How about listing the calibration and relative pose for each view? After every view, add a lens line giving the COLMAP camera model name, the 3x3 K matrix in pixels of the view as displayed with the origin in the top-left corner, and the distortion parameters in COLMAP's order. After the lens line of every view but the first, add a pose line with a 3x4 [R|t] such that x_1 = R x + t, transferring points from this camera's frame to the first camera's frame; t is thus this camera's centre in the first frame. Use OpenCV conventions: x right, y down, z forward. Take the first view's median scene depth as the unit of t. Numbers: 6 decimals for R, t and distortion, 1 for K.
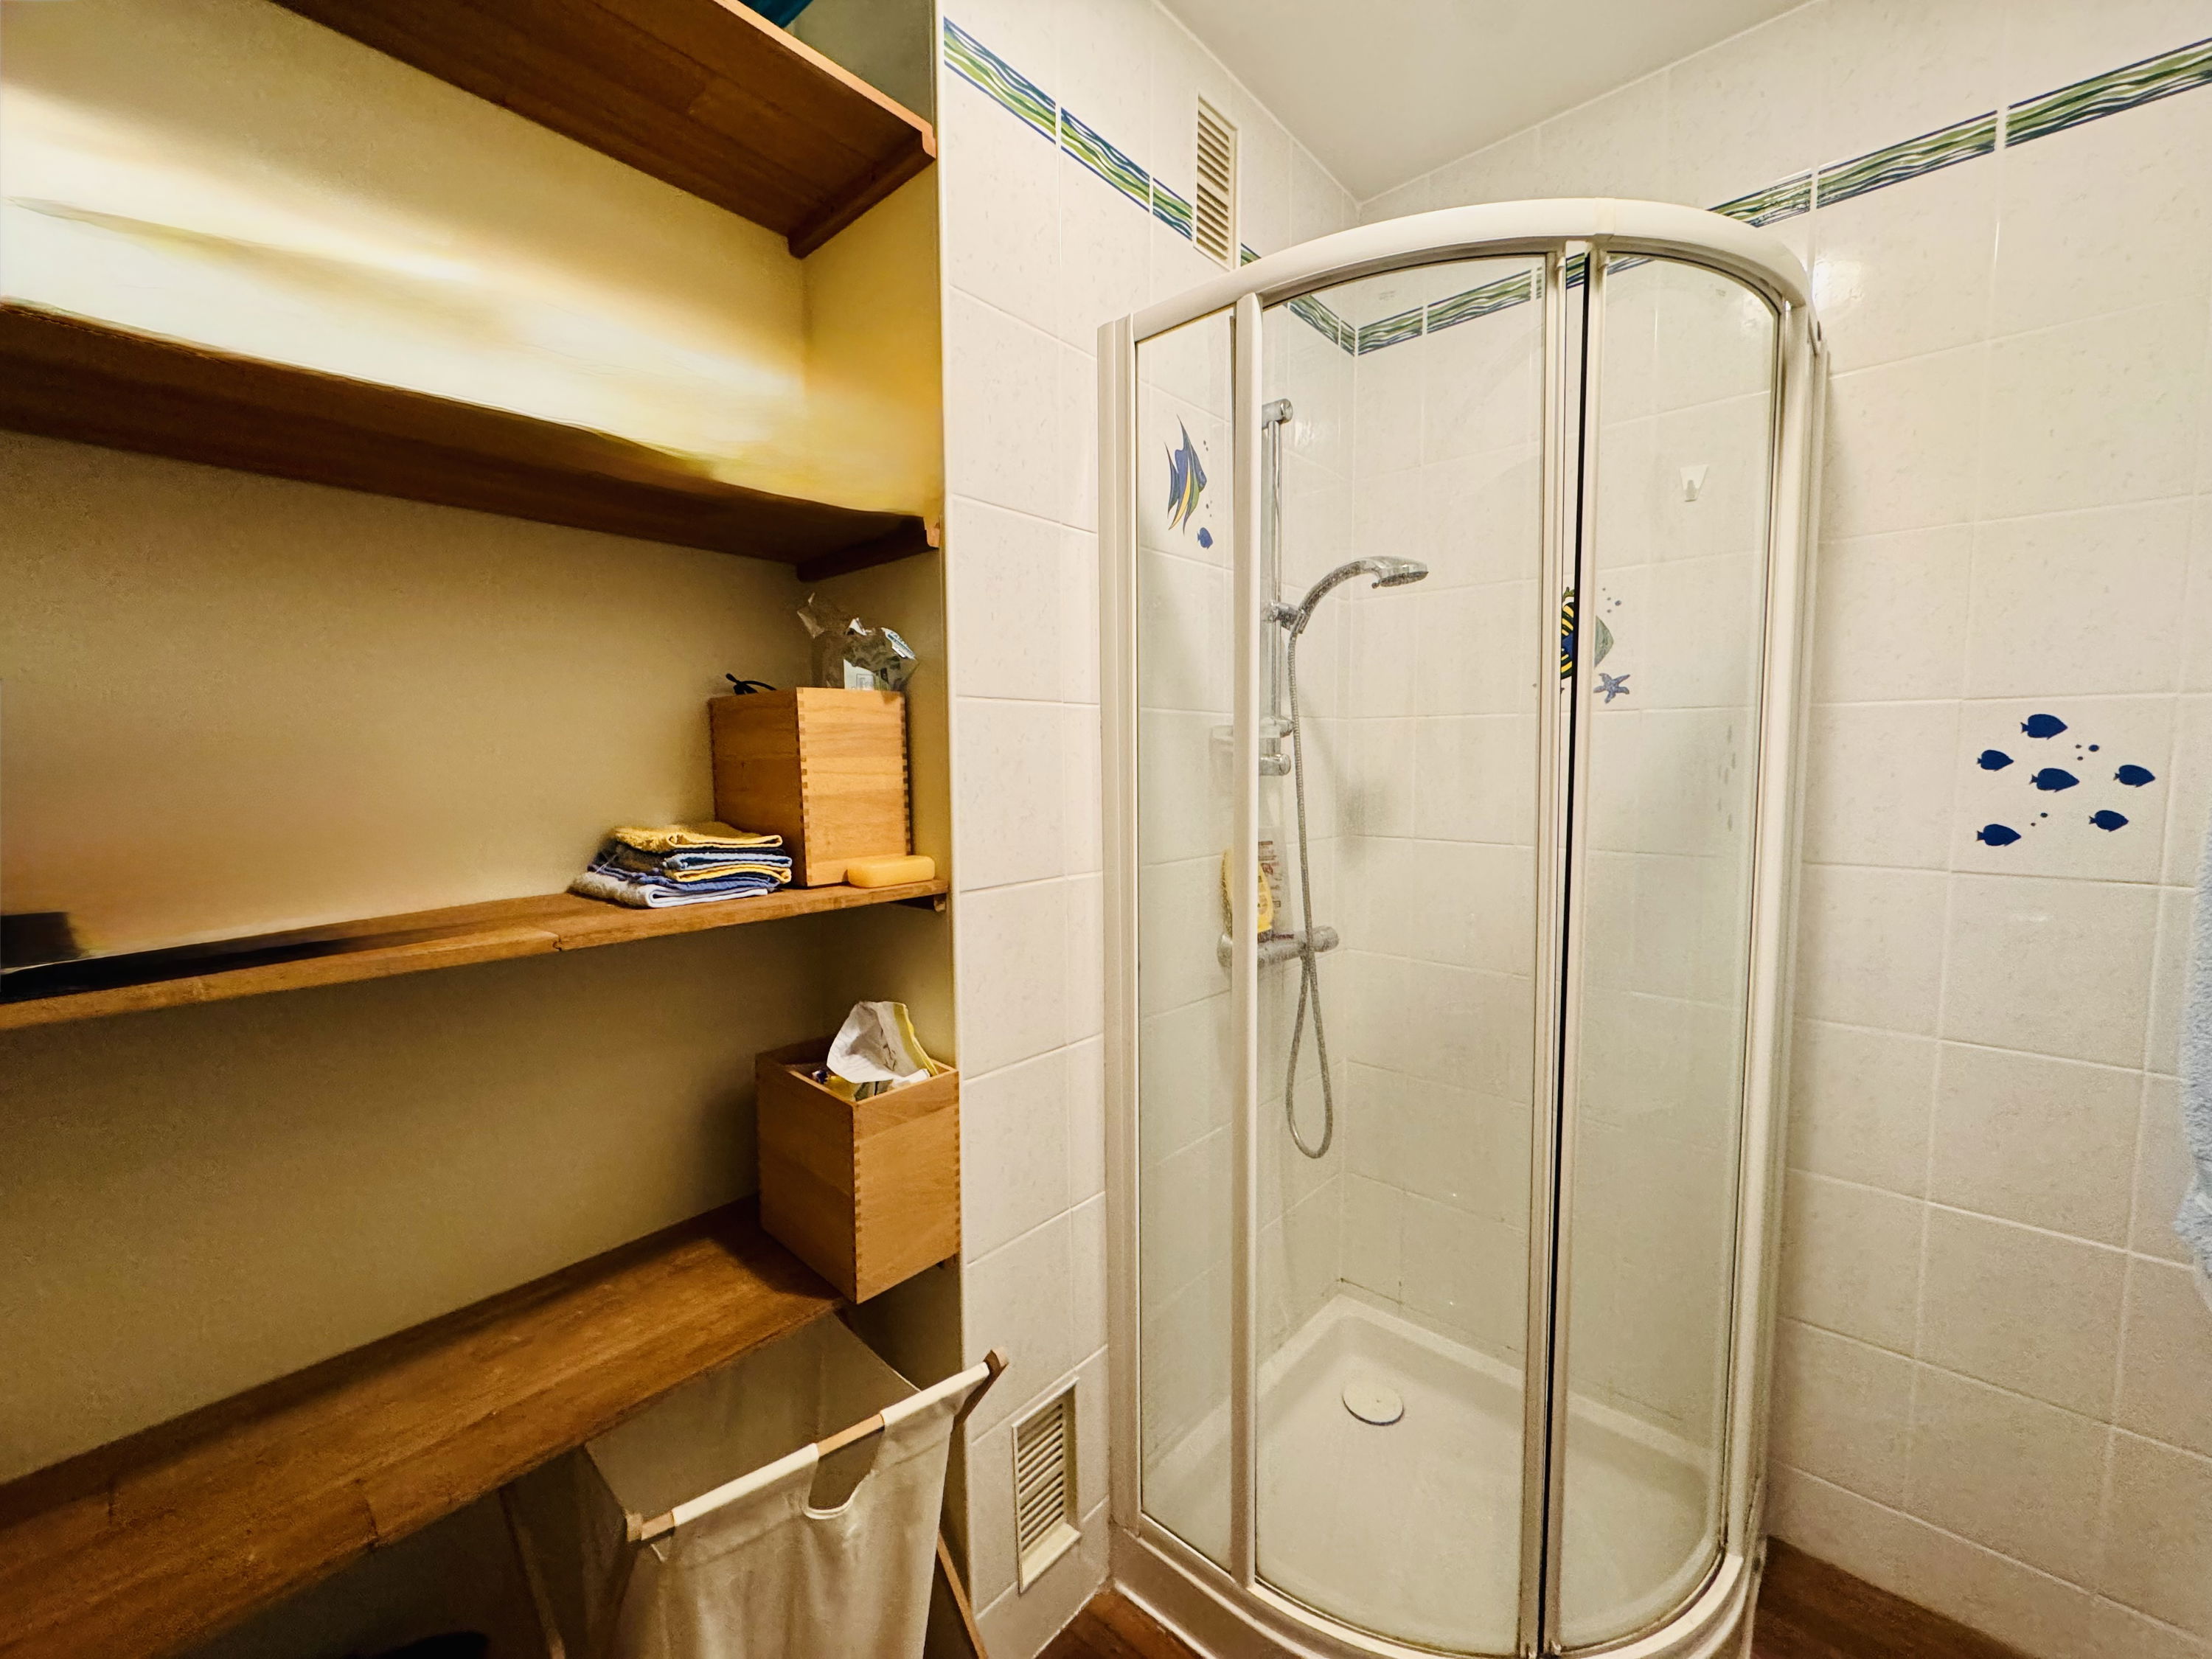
lens RADIAL K [[880.8, 0, 1104.6], [0, 880.8, 824.5], [0, 0, 1]] dist [-0.001919, -0.000006]
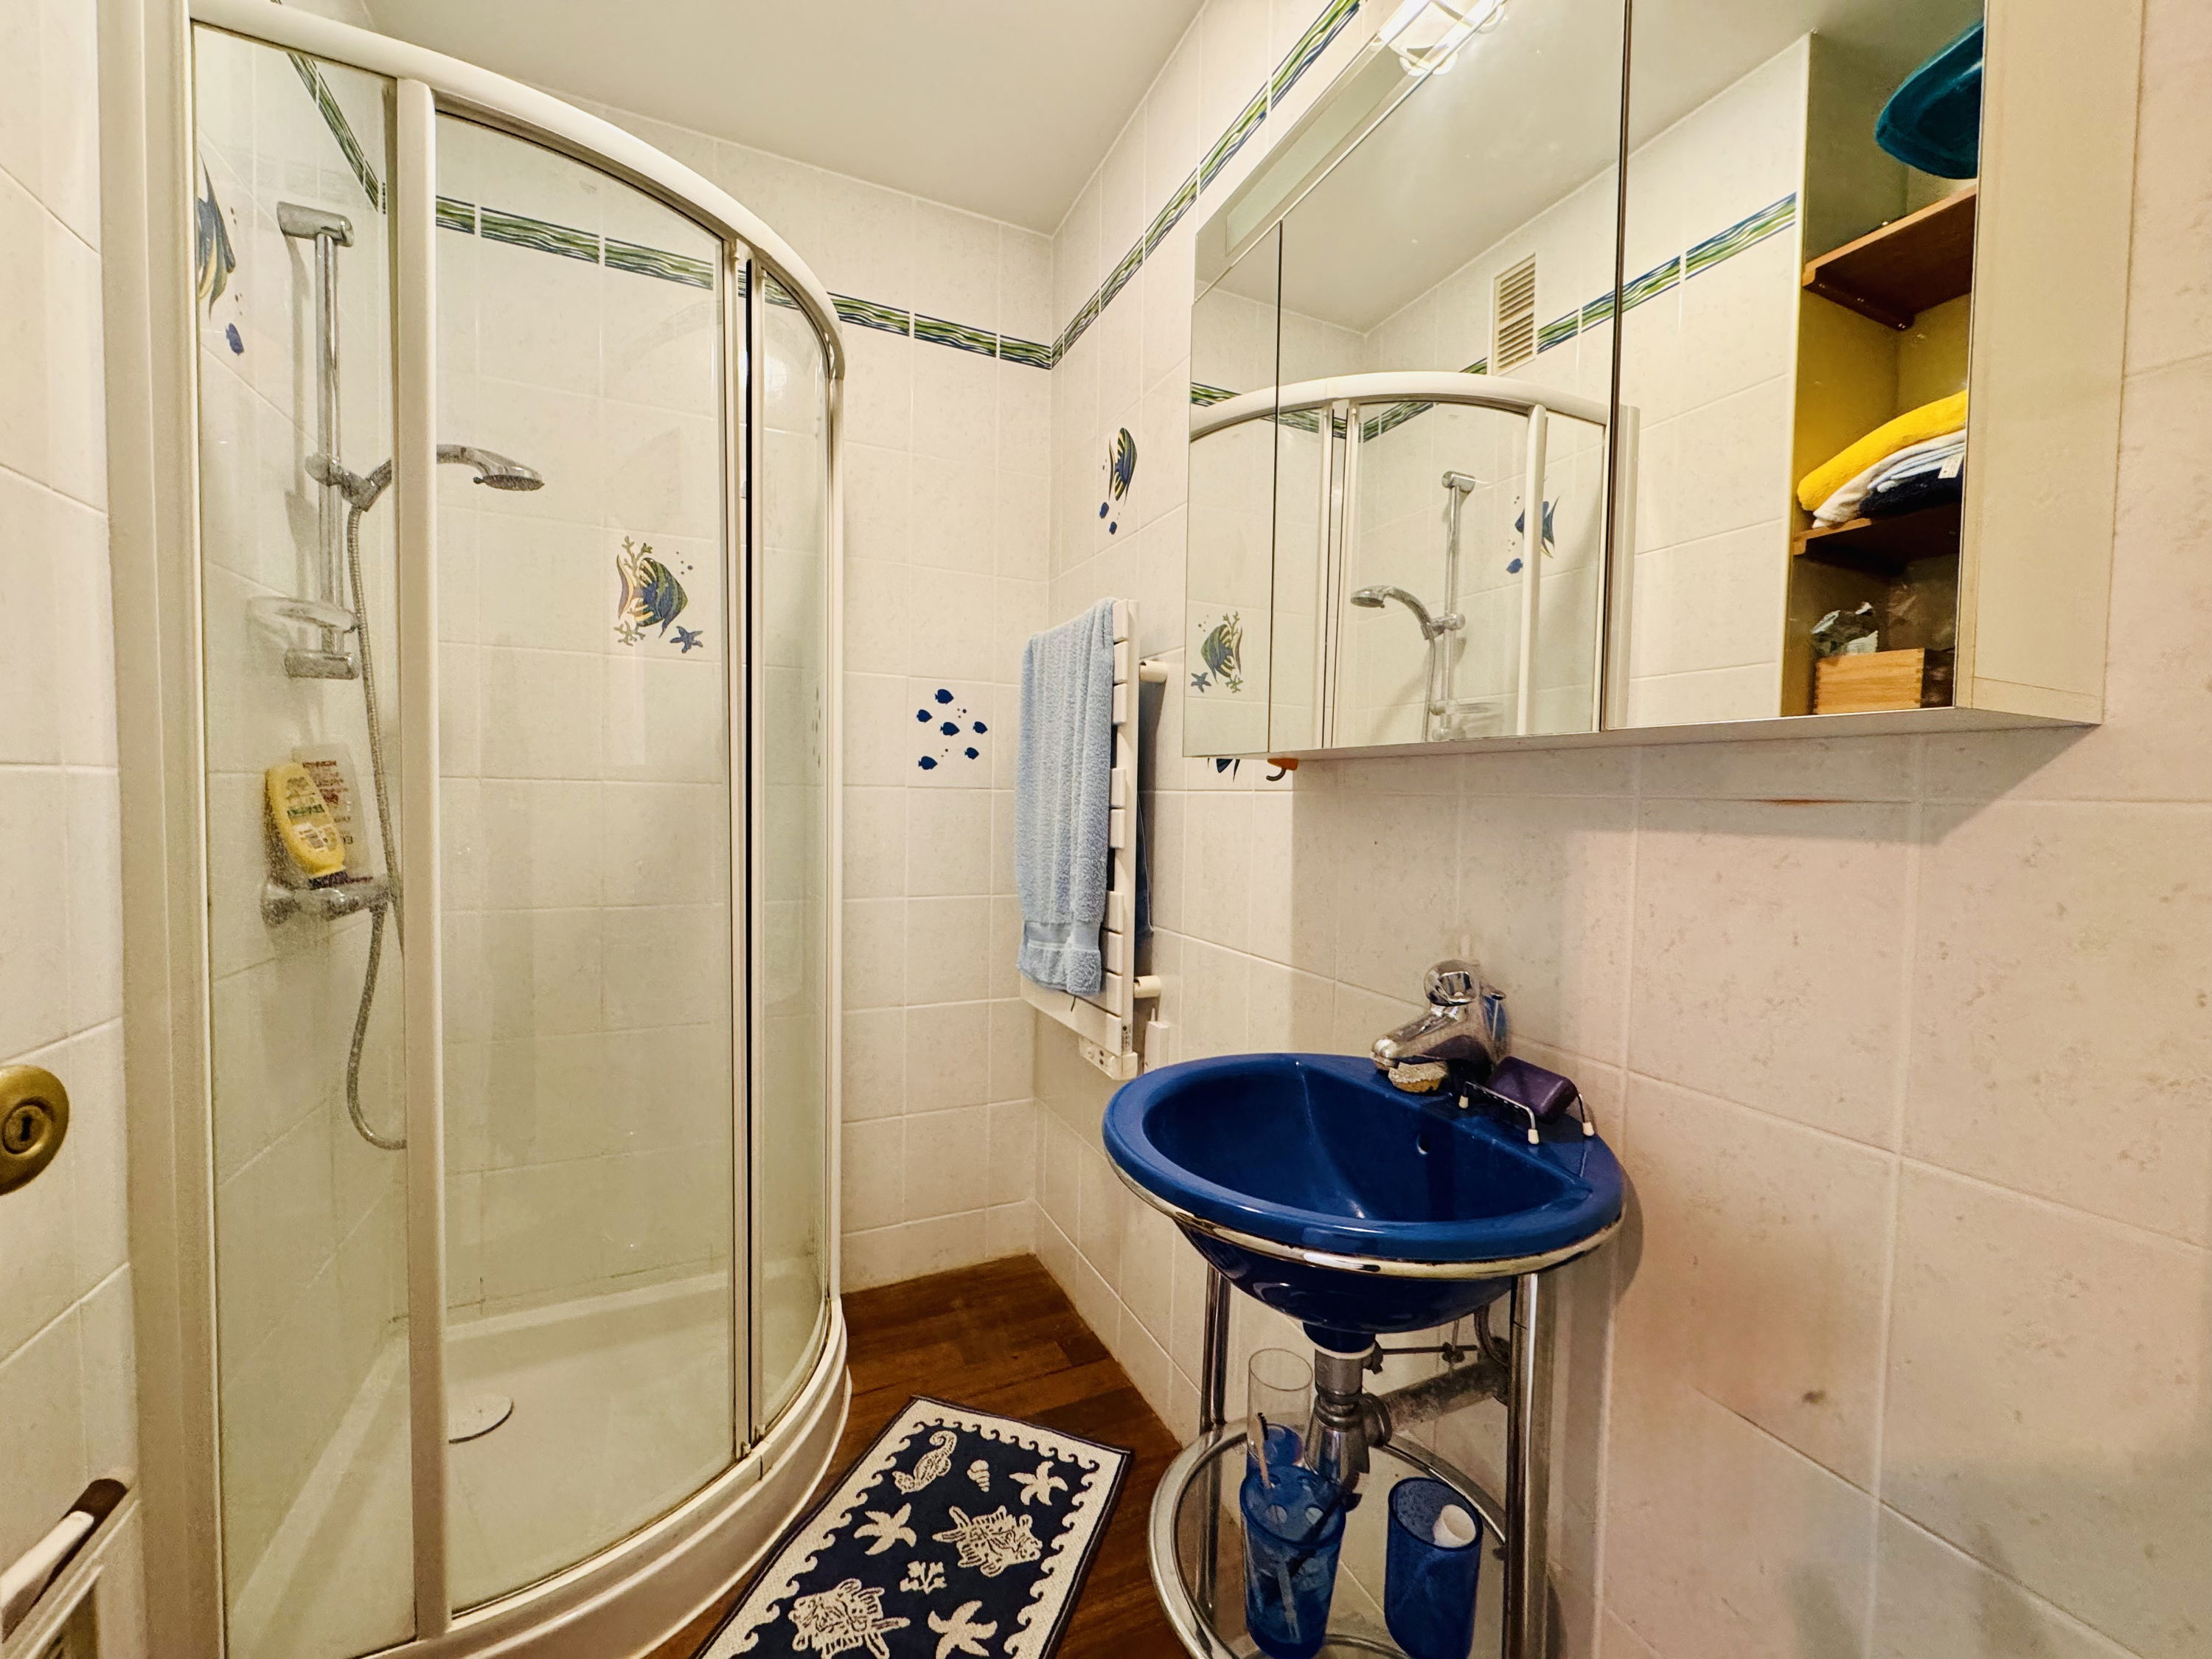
lens RADIAL K [[880.8, 0, 1104.6], [0, 880.8, 824.5], [0, 0, 1]] dist [-0.001919, -0.000006]
pose [[0.398334, -0.019571, 0.917032, -0.309096], [0.051267, 0.998685, -0.000955, 0.132568], [-0.915807, 0.047394, 0.398813, 0.062674]]
